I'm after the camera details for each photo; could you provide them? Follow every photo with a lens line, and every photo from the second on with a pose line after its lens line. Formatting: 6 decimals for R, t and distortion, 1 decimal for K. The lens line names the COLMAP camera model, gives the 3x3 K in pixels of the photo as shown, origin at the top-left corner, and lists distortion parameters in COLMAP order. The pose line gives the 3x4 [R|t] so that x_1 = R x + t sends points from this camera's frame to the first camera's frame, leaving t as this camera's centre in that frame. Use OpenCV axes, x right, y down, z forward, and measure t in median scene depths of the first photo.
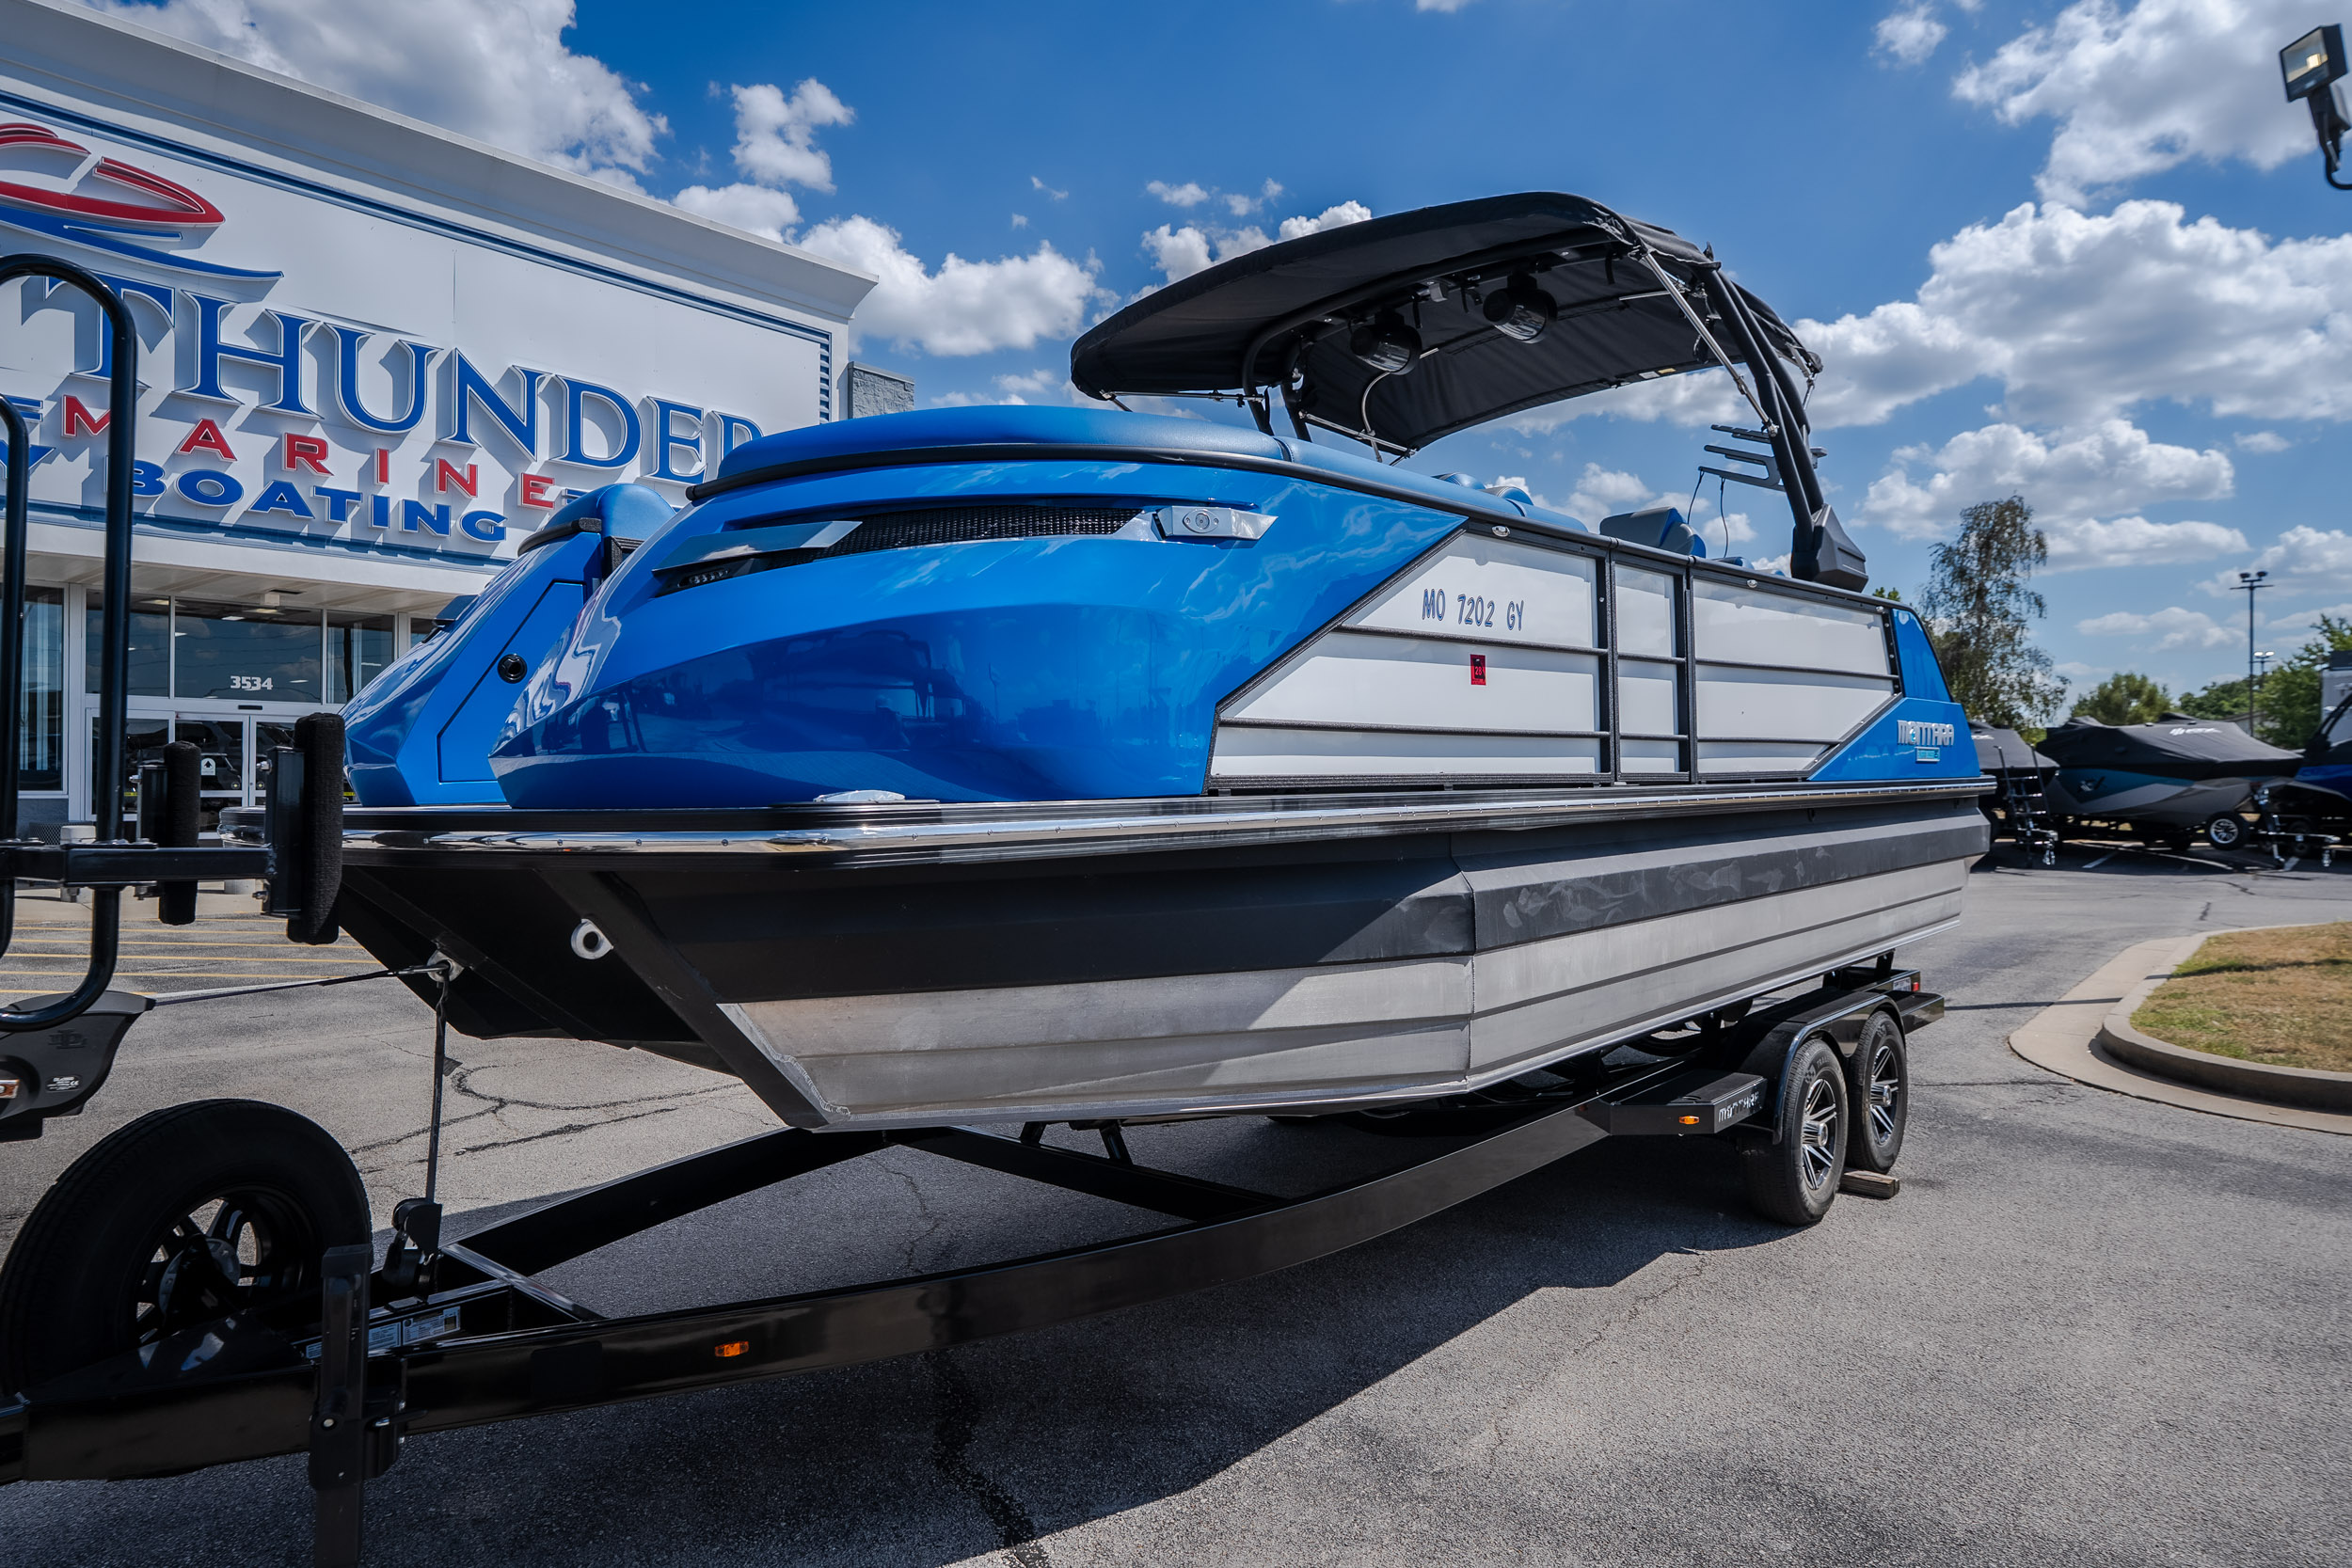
lens RADIAL K [[1413.0, 0, 1165.4], [0, 1413.0, 782.1], [0, 0, 1]] dist [-0.000982, -0.001206]
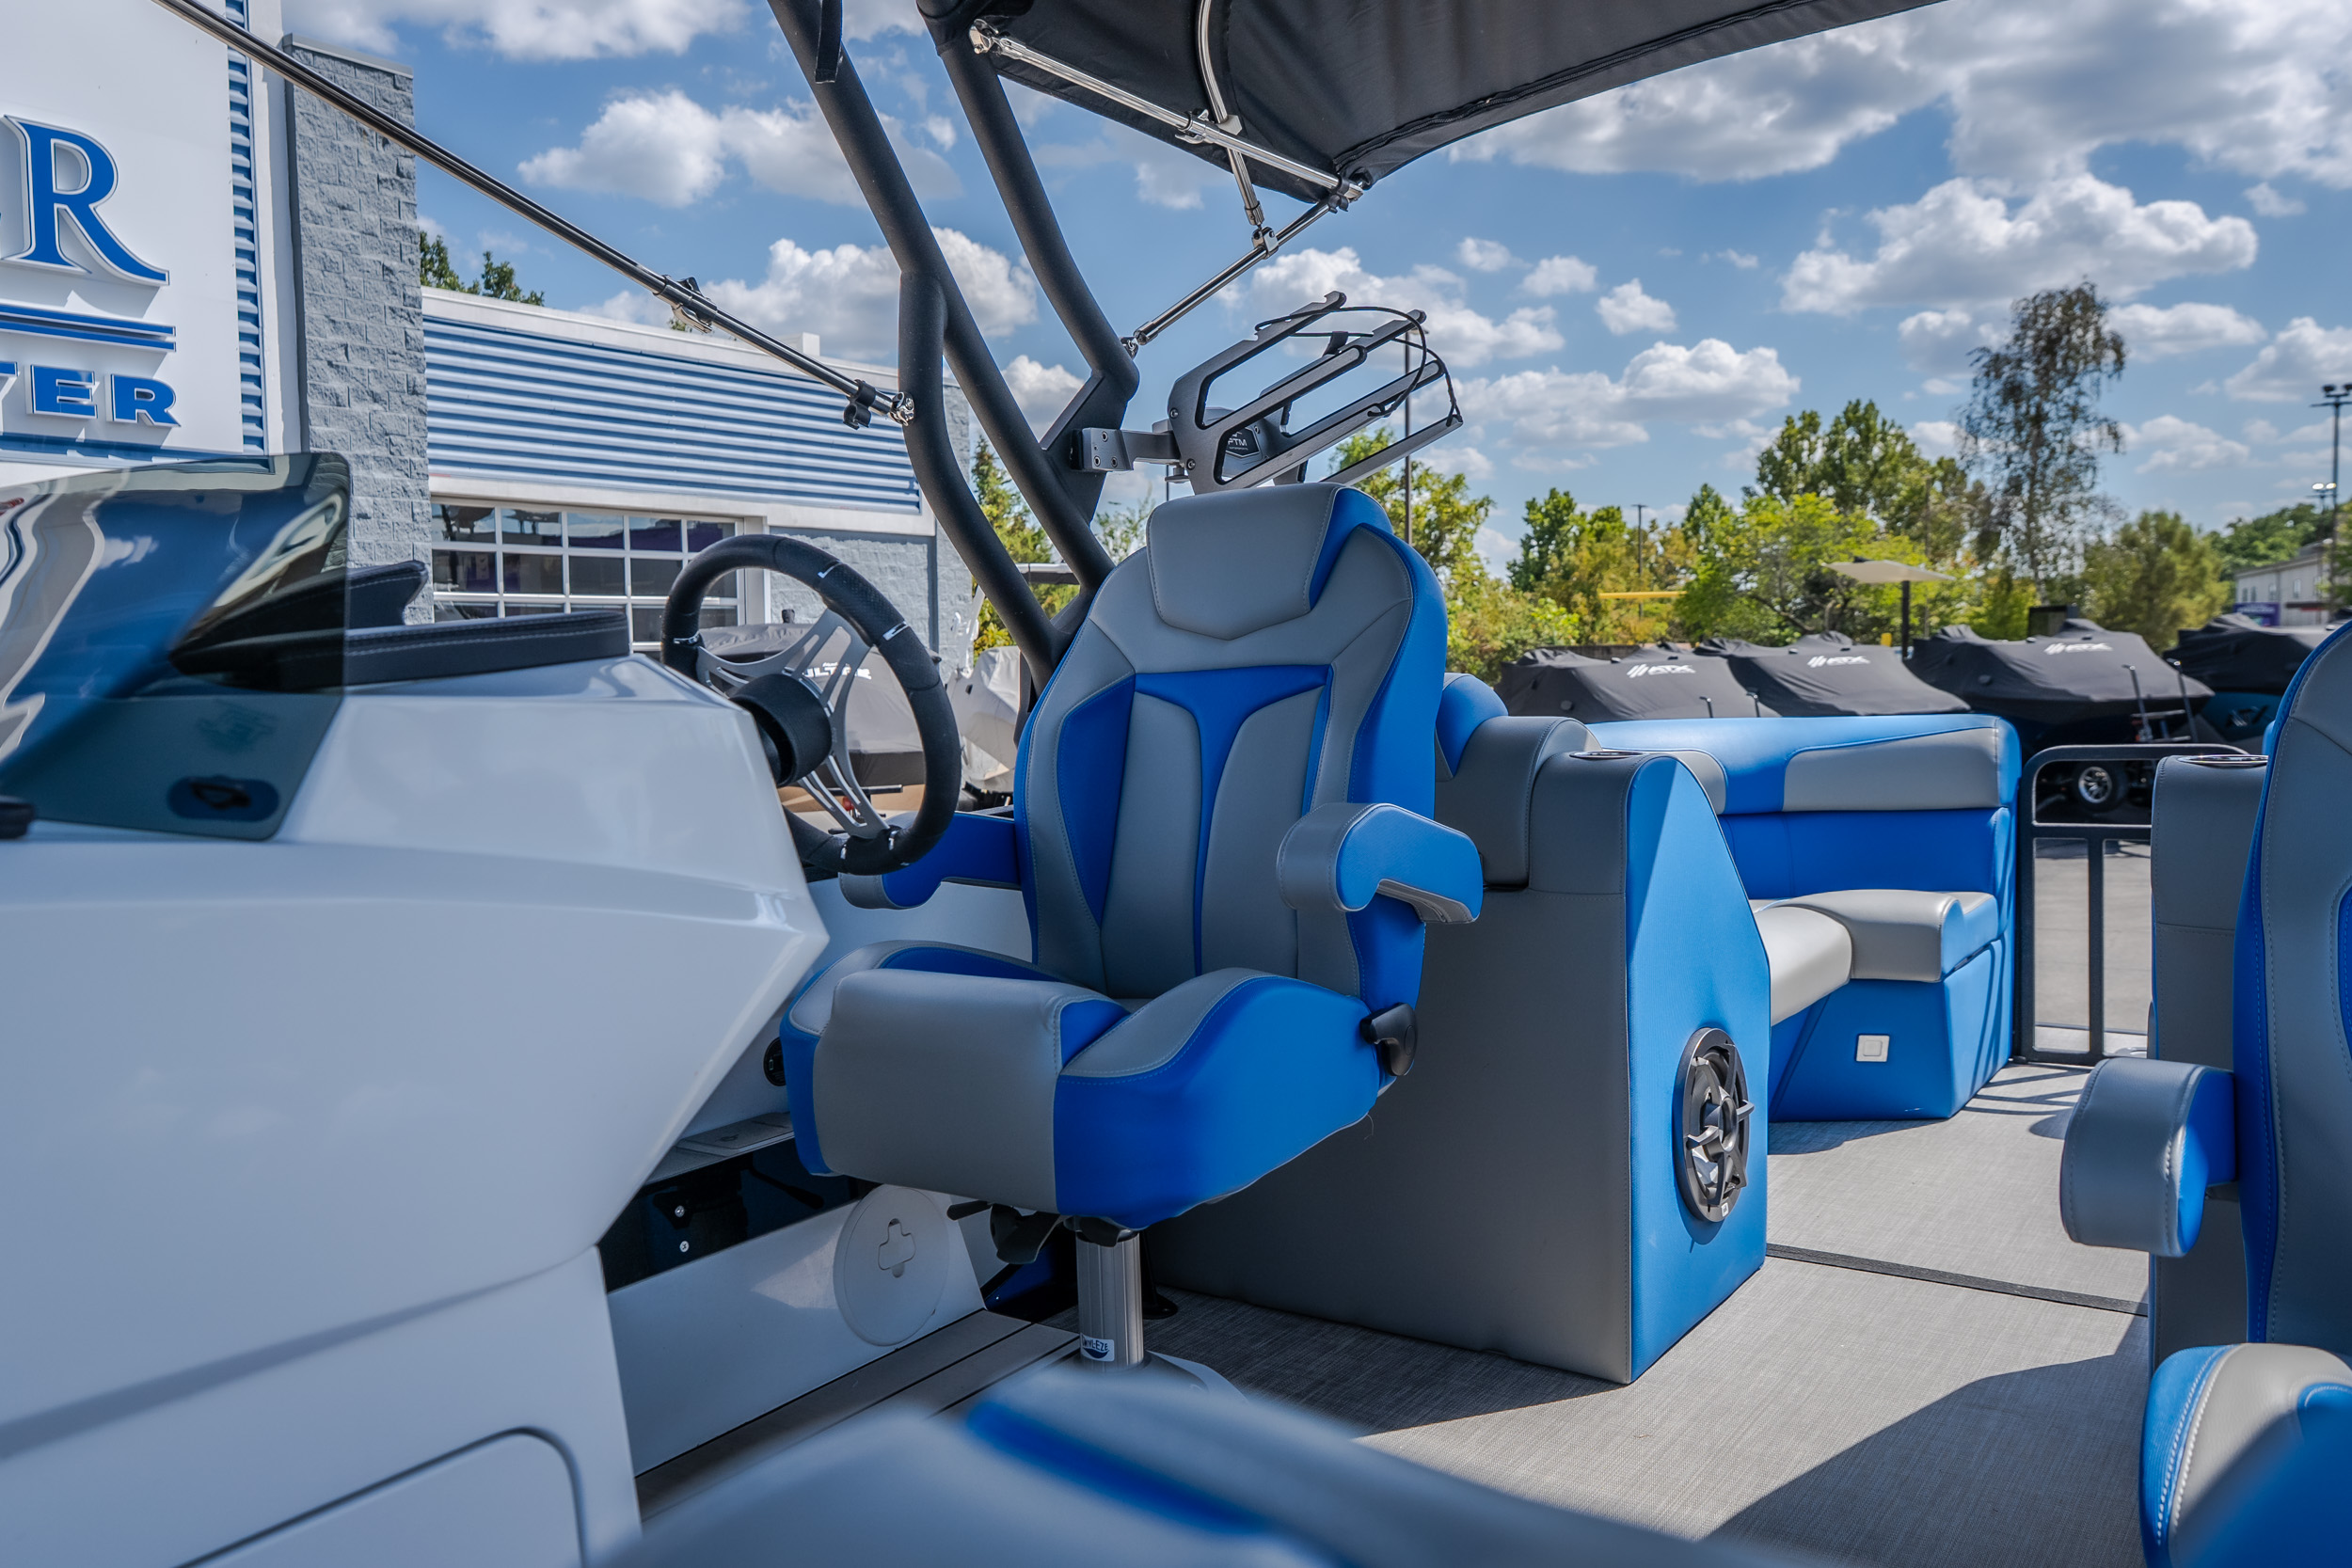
lens RADIAL K [[1858.3, 0, 1169.3], [0, 1858.3, 776.4], [0, 0, 1]] dist [-0.001679, -0.005737]
pose [[0.991546, -0.026519, 0.127018, 0.033380], [0.017940, 0.997509, 0.068219, -0.057242], [-0.128510, -0.065364, 0.989552, 0.253768]]
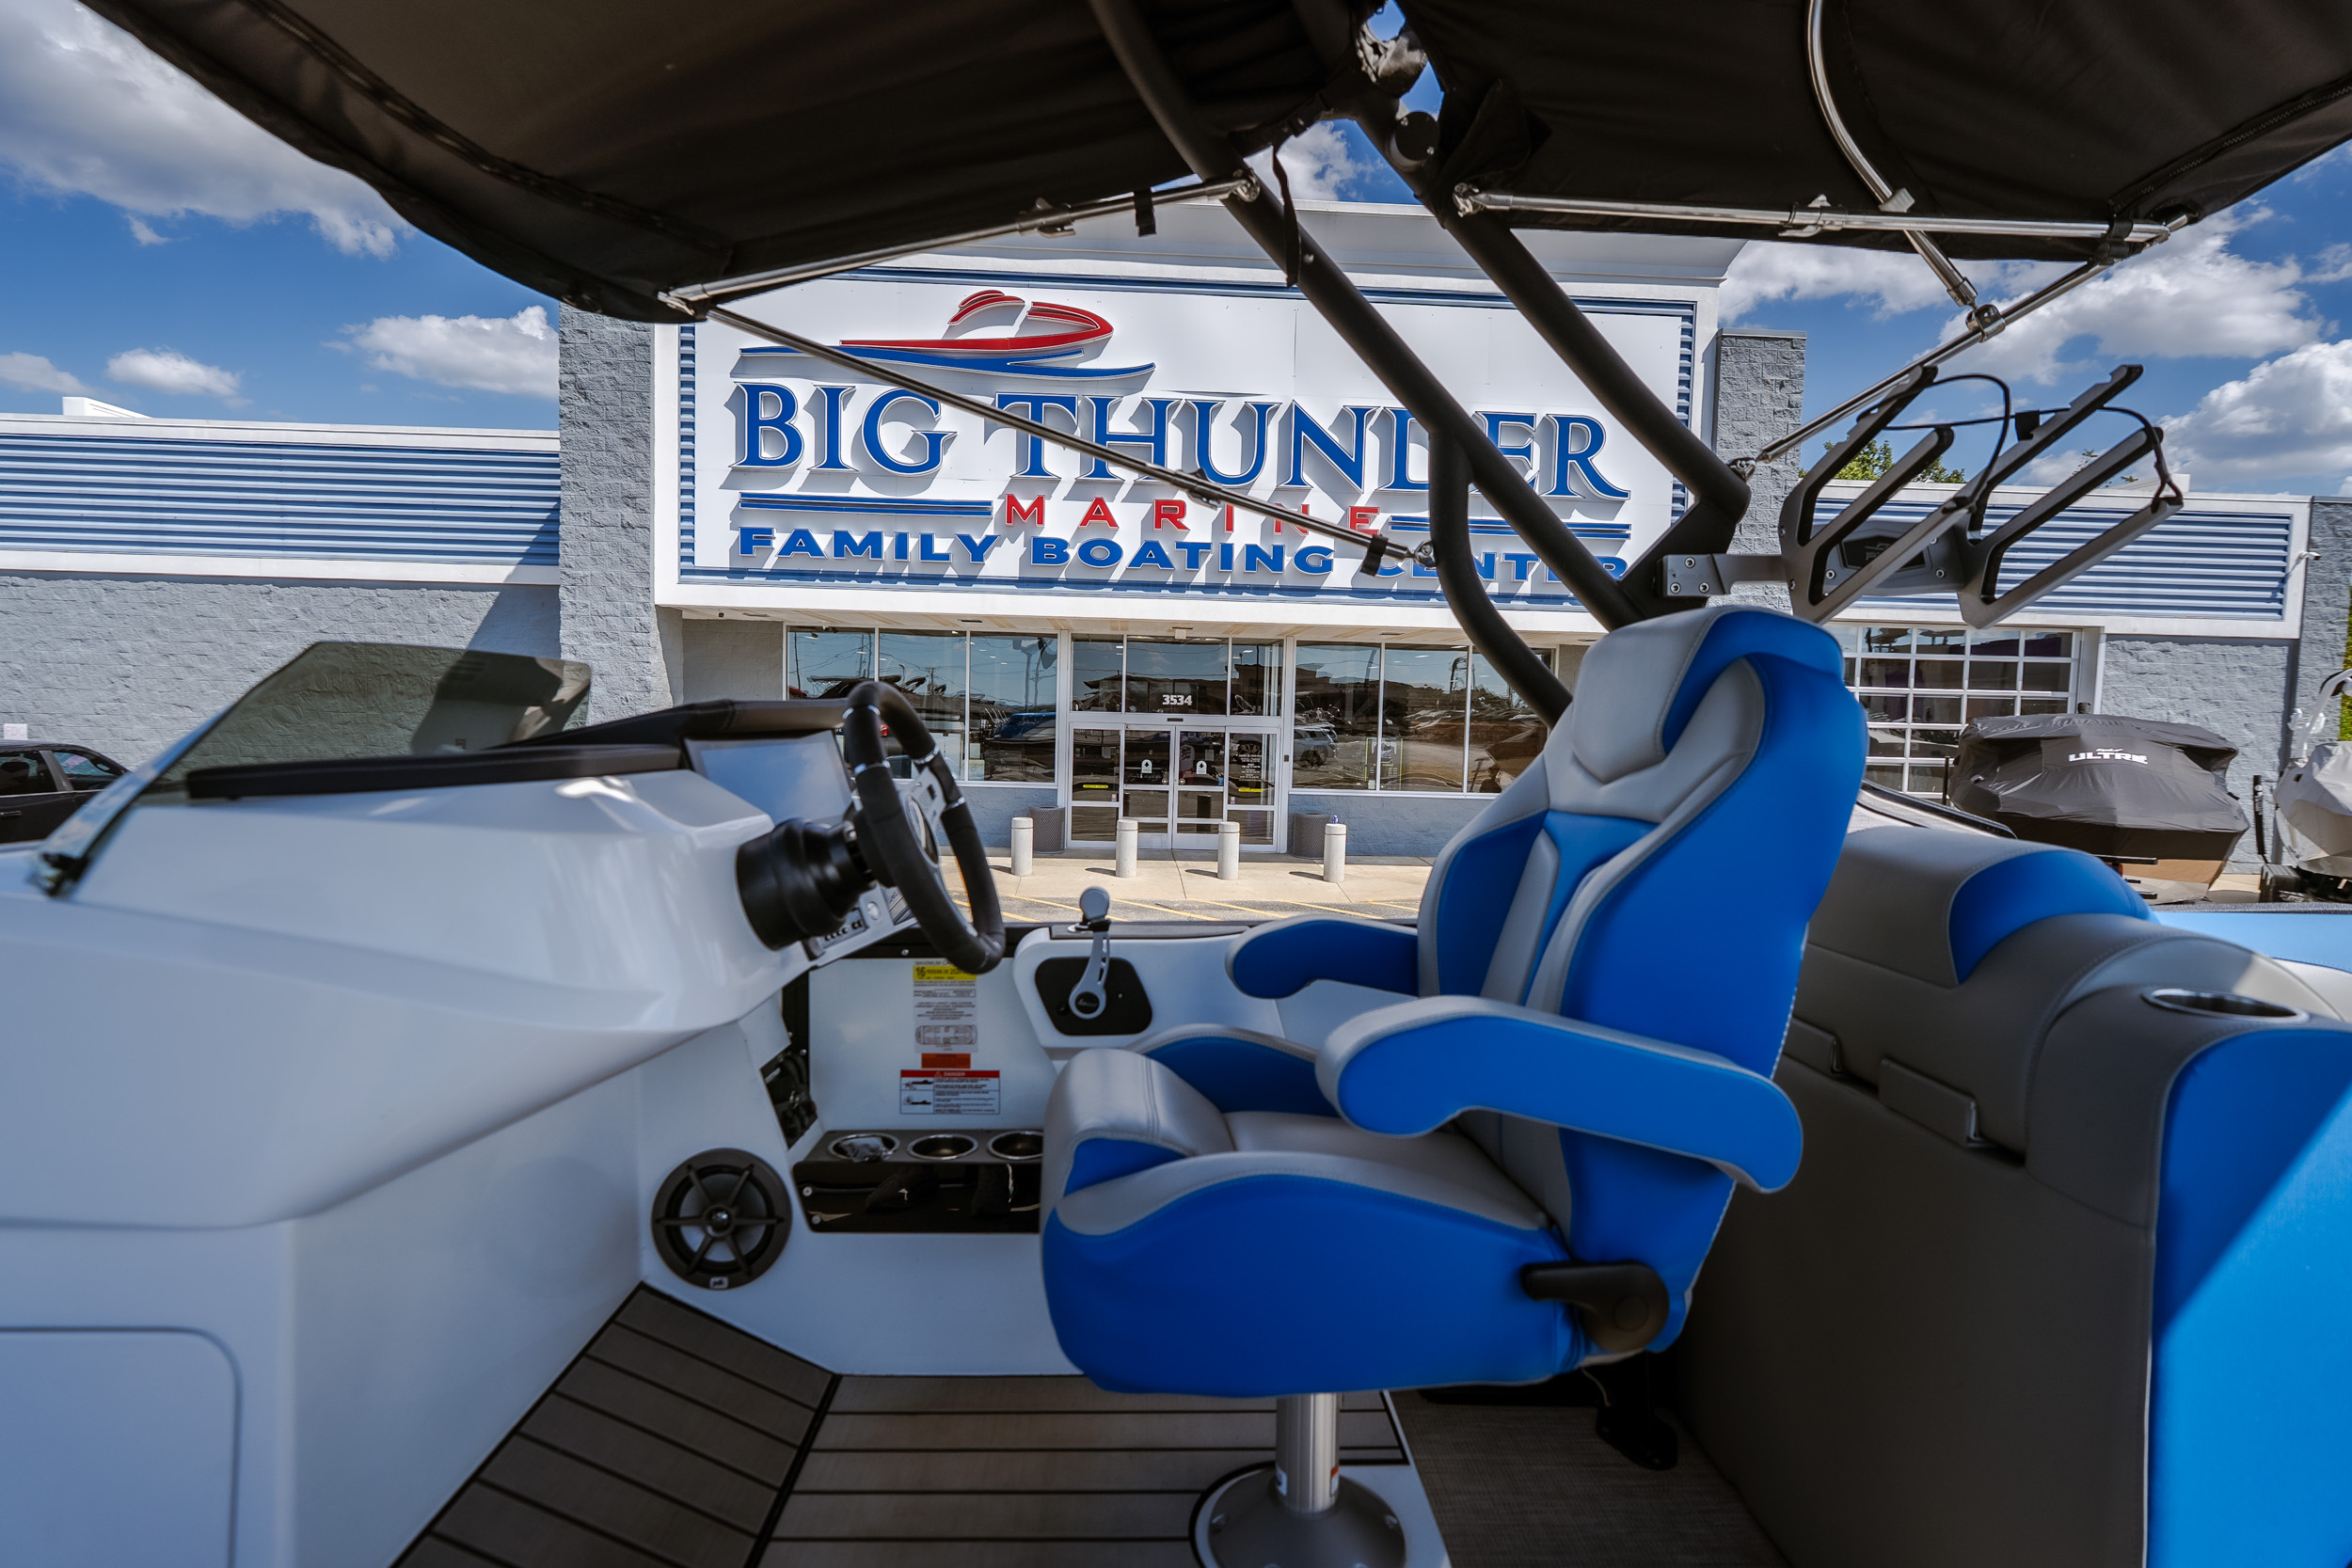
lens RADIAL K [[1143.8, 0, 1165.3], [0, 1143.8, 780.2], [0, 0, 1]] dist [-0.010180, 0.005463]
pose [[0.688396, 0.055450, -0.723212, 0.091607], [-0.020579, 0.998165, 0.056943, -0.061991], [0.725043, -0.024317, 0.688274, 0.317355]]
